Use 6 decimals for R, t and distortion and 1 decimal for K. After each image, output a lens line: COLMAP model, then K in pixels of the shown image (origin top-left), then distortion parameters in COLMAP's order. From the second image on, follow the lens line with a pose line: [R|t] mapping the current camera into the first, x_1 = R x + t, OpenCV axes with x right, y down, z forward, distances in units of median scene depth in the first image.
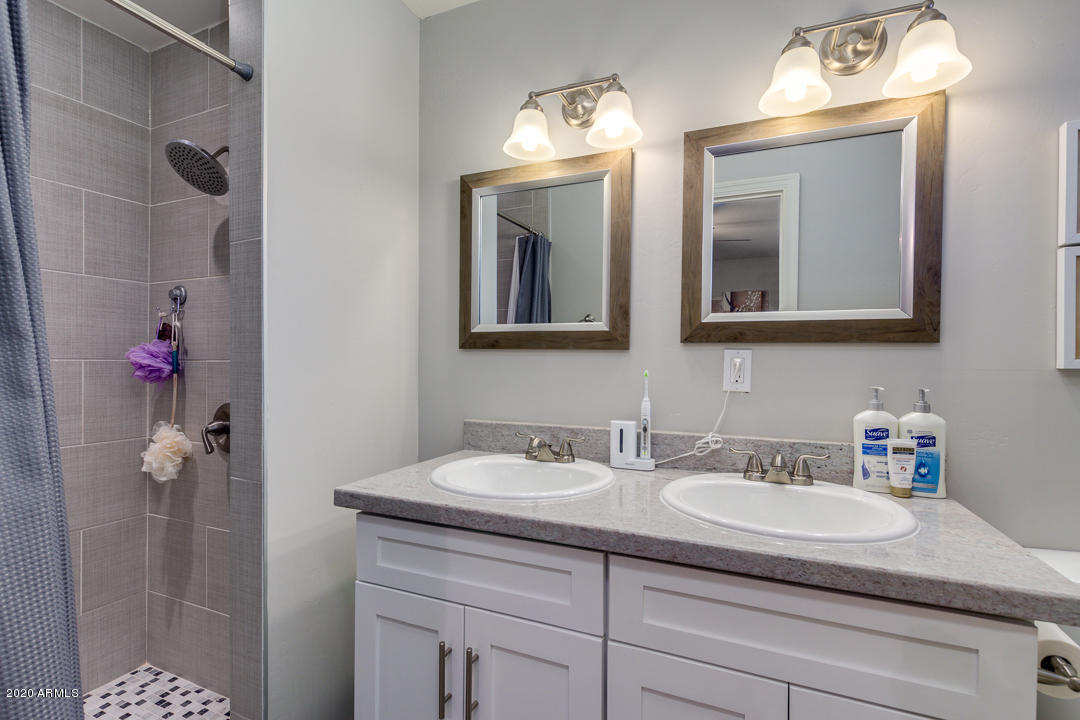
lens RADIAL K [[549.5, 0, 537.5], [0, 549.5, 364.9], [0, 0, 1]] dist [0.019428, -0.016170]
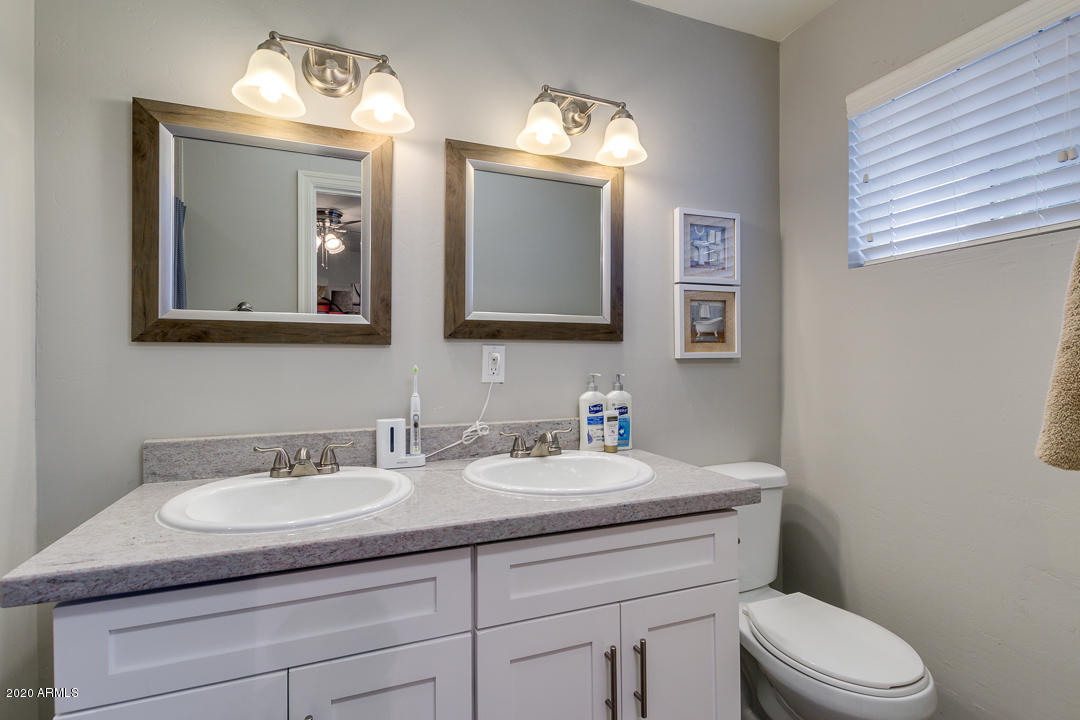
lens RADIAL K [[547.6, 0, 529.6], [0, 547.6, 361.3], [0, 0, 1]] dist [0.001229, 0.000171]
pose [[0.665479, -0.011729, 0.746324, -0.428398], [0.016479, 0.999864, 0.001020, 0.004809], [-0.746234, 0.011619, 0.665582, 0.200227]]
